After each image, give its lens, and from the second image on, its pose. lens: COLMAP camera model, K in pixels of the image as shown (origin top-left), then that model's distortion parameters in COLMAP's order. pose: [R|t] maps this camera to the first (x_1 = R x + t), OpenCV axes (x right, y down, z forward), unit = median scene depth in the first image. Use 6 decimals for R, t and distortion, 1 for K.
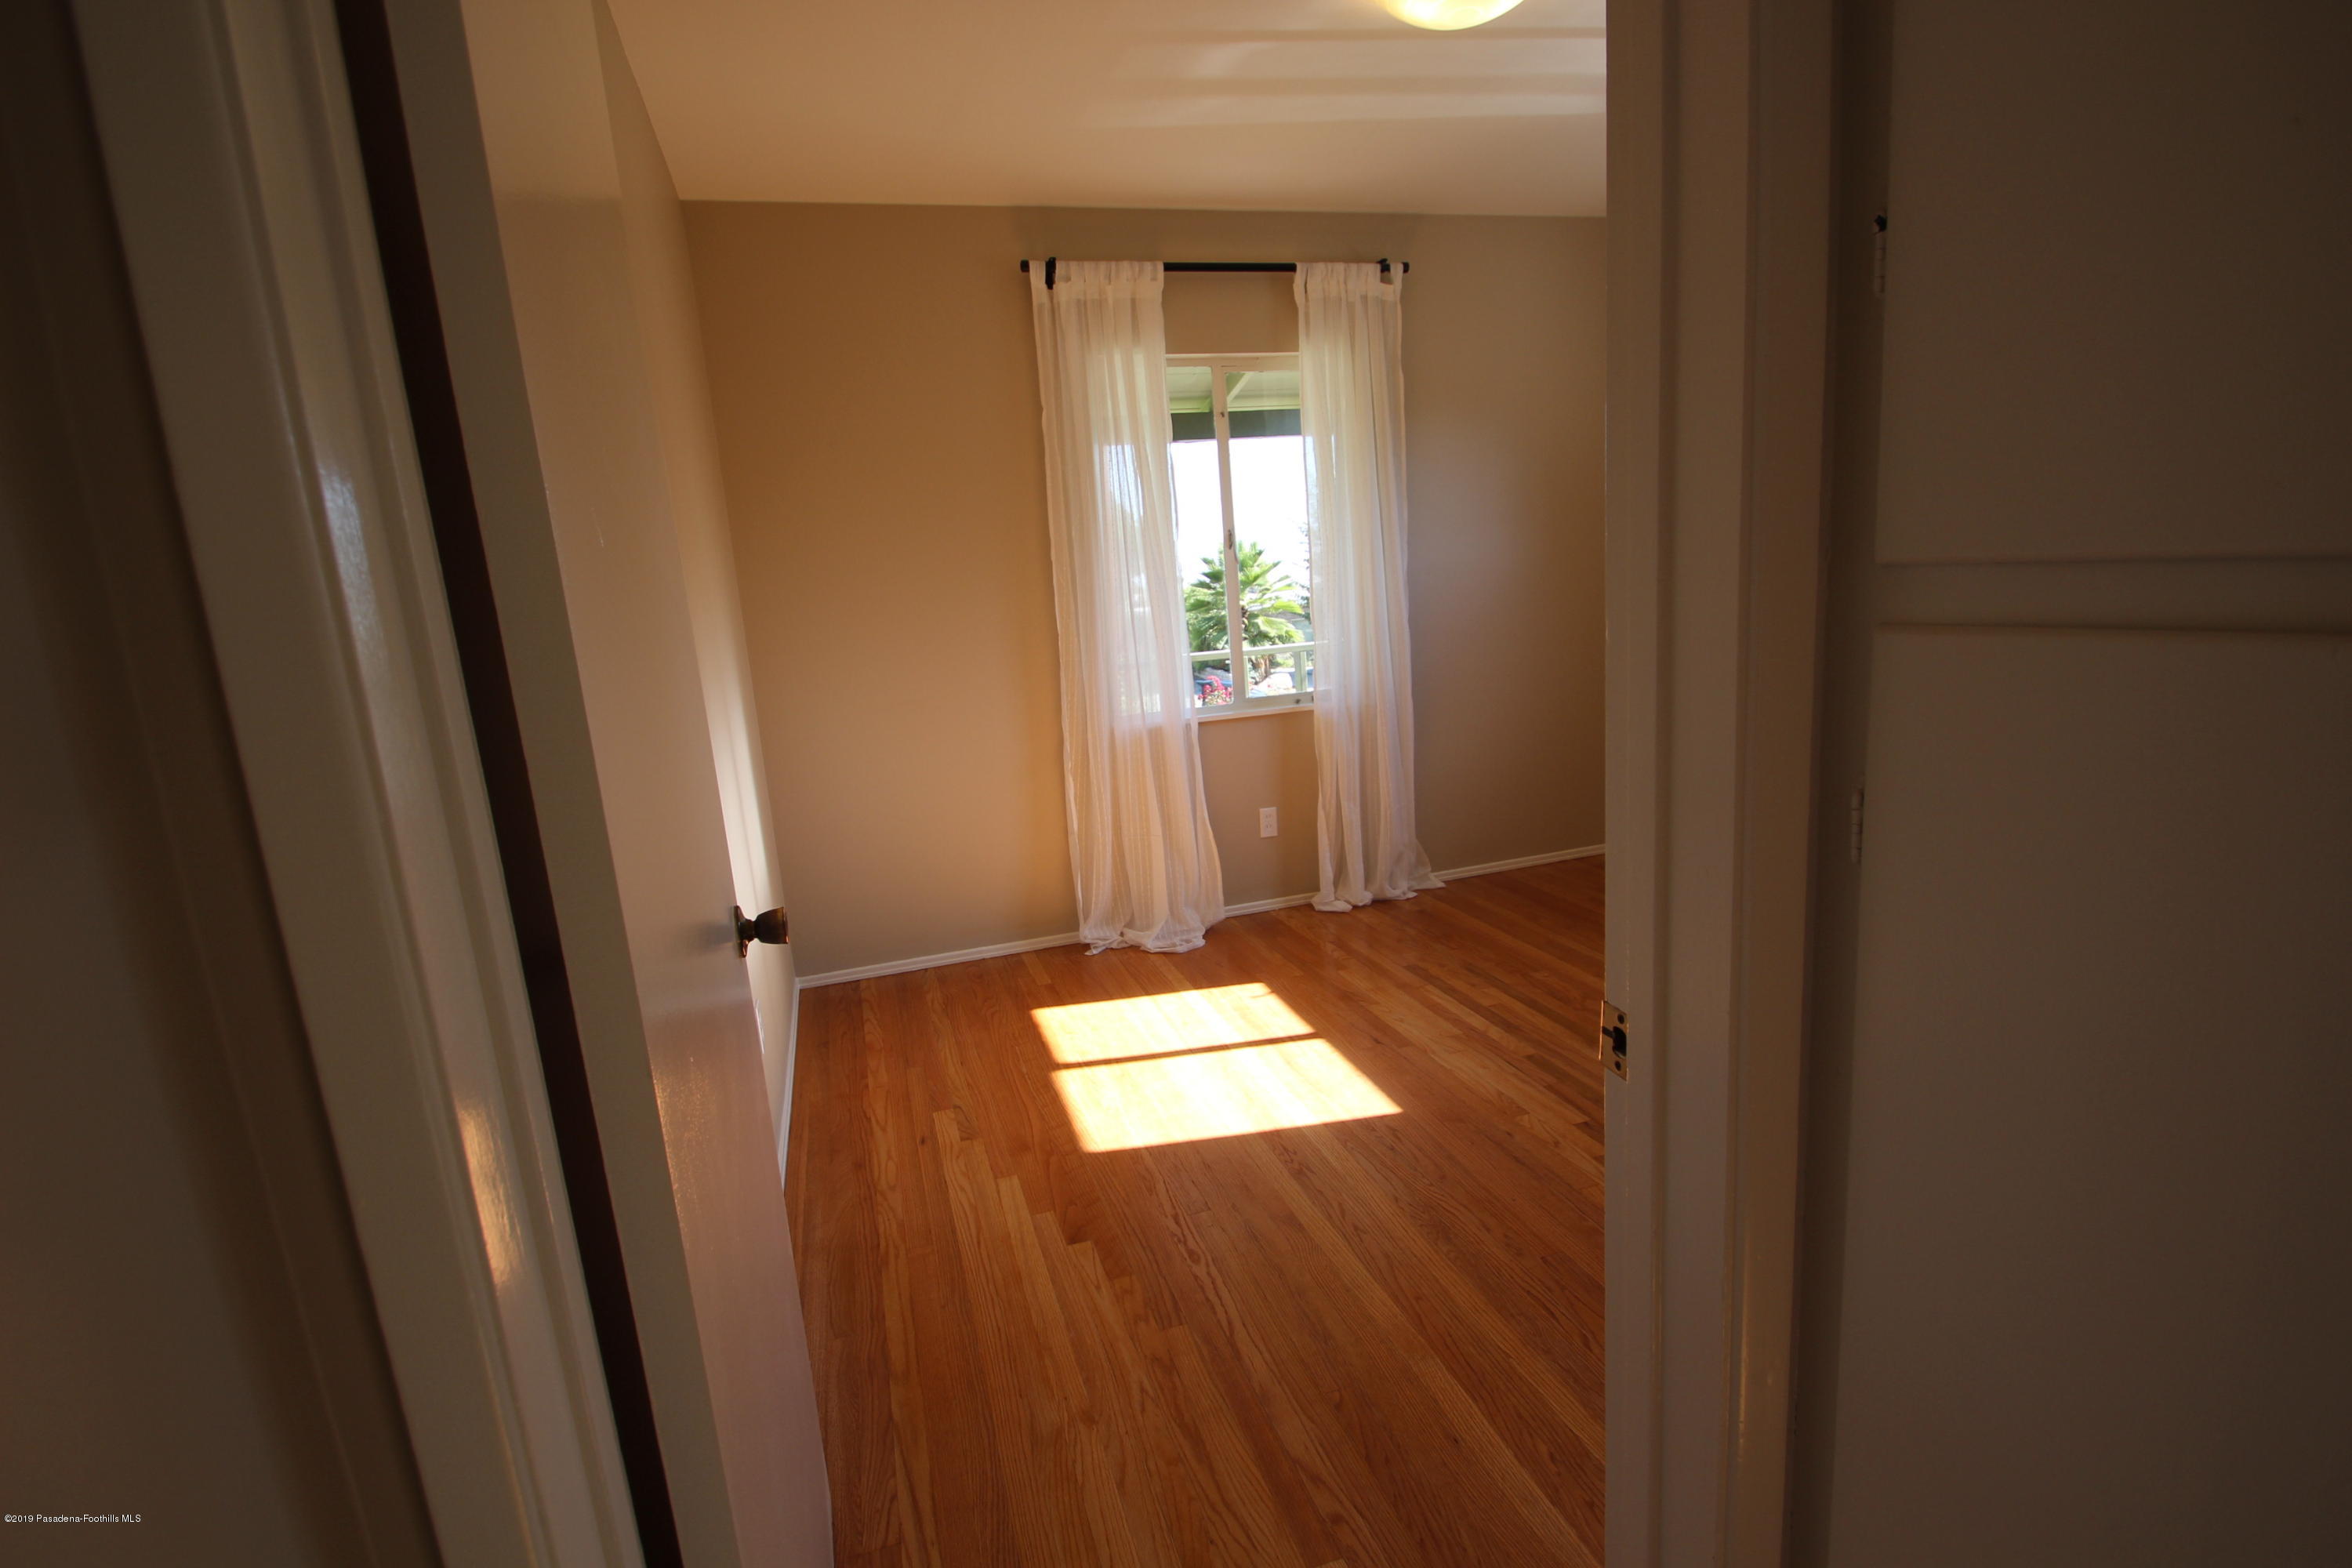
lens RADIAL K [[1089.4, 0, 1181.7], [0, 1089.4, 793.6], [0, 0, 1]] dist [0.000637, -0.001514]
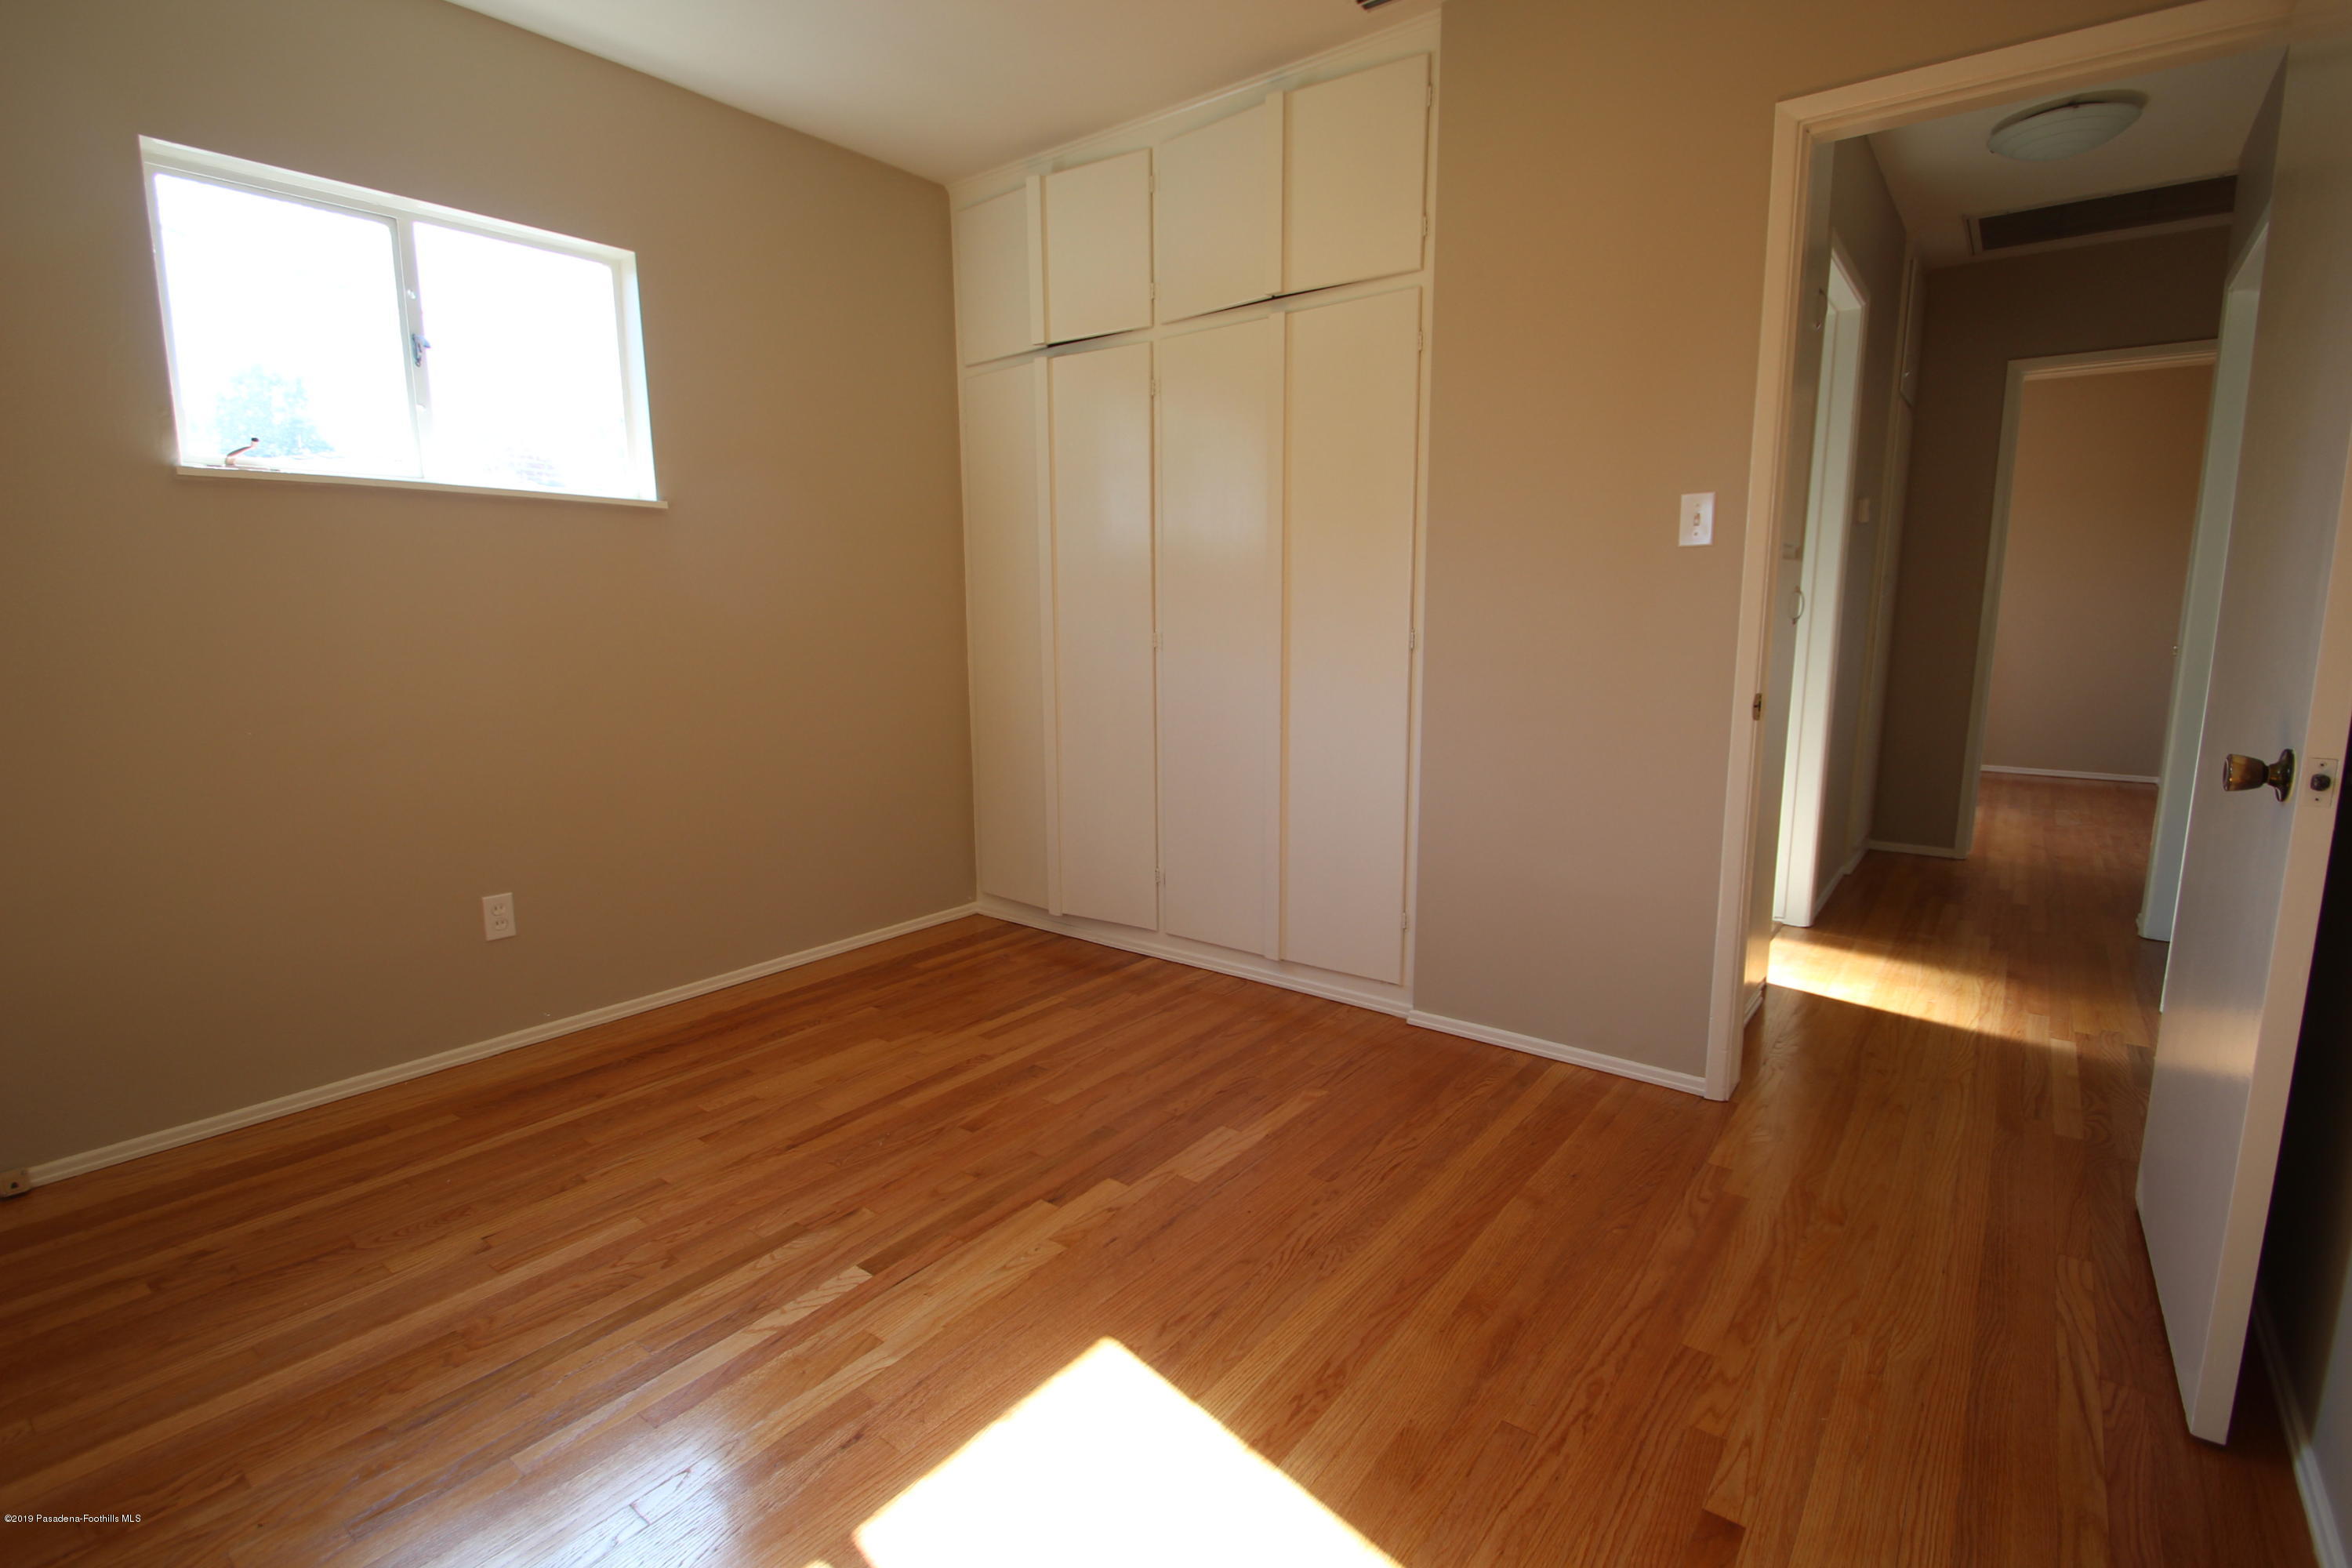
lens RADIAL K [[1089.4, 0, 1177.4], [0, 1089.4, 791.1], [0, 0, 1]] dist [0.000637, -0.001514]
pose [[-0.565252, -0.055400, 0.823056, -0.240452], [0.207623, 0.956069, 0.206943, -0.102551], [-0.798363, 0.287860, -0.528917, 0.867780]]
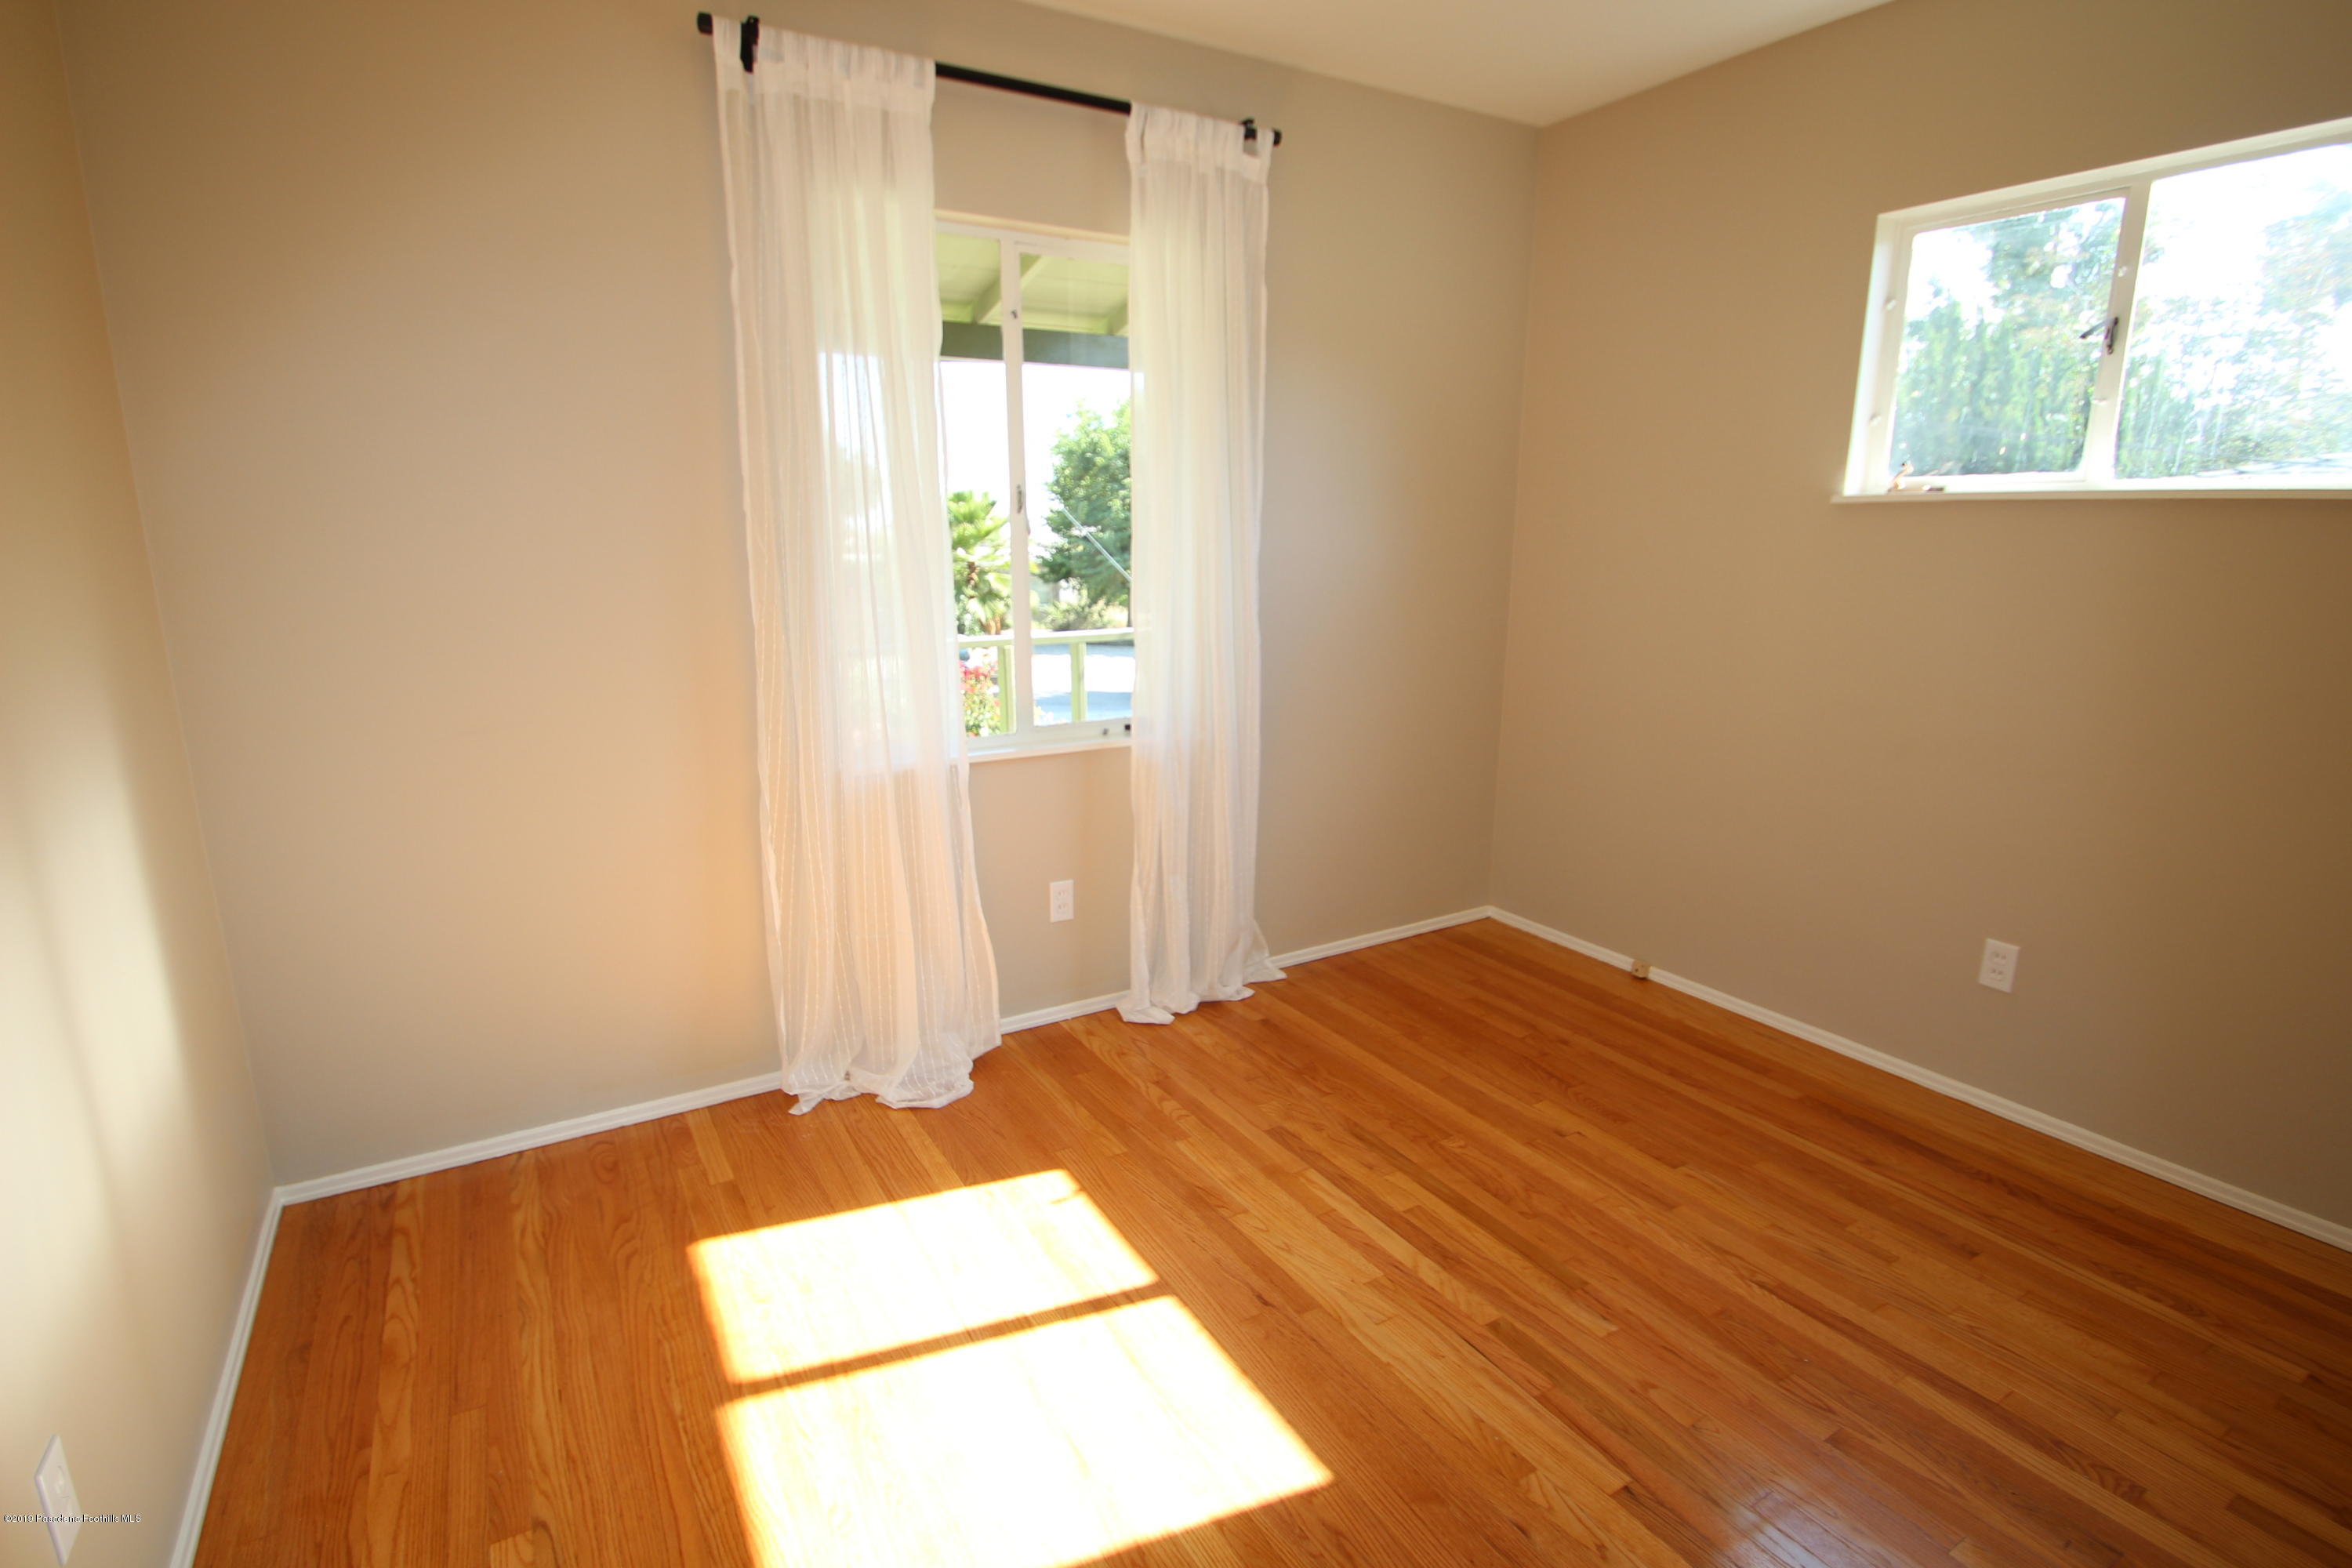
lens RADIAL K [[1129.2, 0, 1176.2], [0, 1129.2, 789.8], [0, 0, 1]] dist [0.000683, -0.005831]
pose [[0.970221, 0.017987, 0.241552, -0.031672], [-0.024806, 0.999374, 0.025217, -0.076079], [-0.240947, -0.030458, 0.970060, 0.301809]]
